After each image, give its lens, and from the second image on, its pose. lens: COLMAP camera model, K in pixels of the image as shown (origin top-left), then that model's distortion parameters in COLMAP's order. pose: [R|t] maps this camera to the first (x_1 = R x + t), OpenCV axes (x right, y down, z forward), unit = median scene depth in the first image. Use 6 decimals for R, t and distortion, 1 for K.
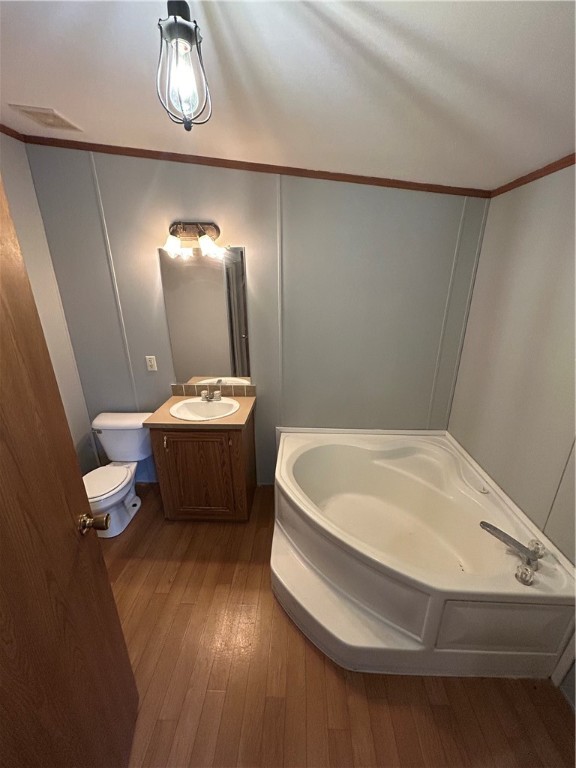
lens RADIAL K [[308.4, 0, 289.3], [0, 308.4, 384.0], [0, 0, 1]] dist [-0.000355, 0.000005]
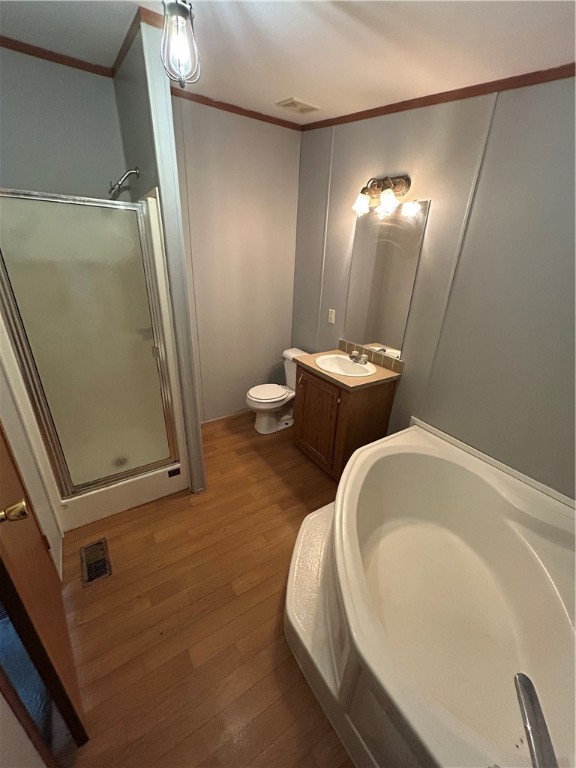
lens RADIAL K [[308.4, 0, 289.3], [0, 308.4, 384.0], [0, 0, 1]] dist [-0.000355, 0.000005]
pose [[0.586252, 0.348086, -0.731536, 0.408058], [-0.309195, 0.930771, 0.195099, -0.008506], [0.748804, 0.111811, 0.653293, 0.182969]]
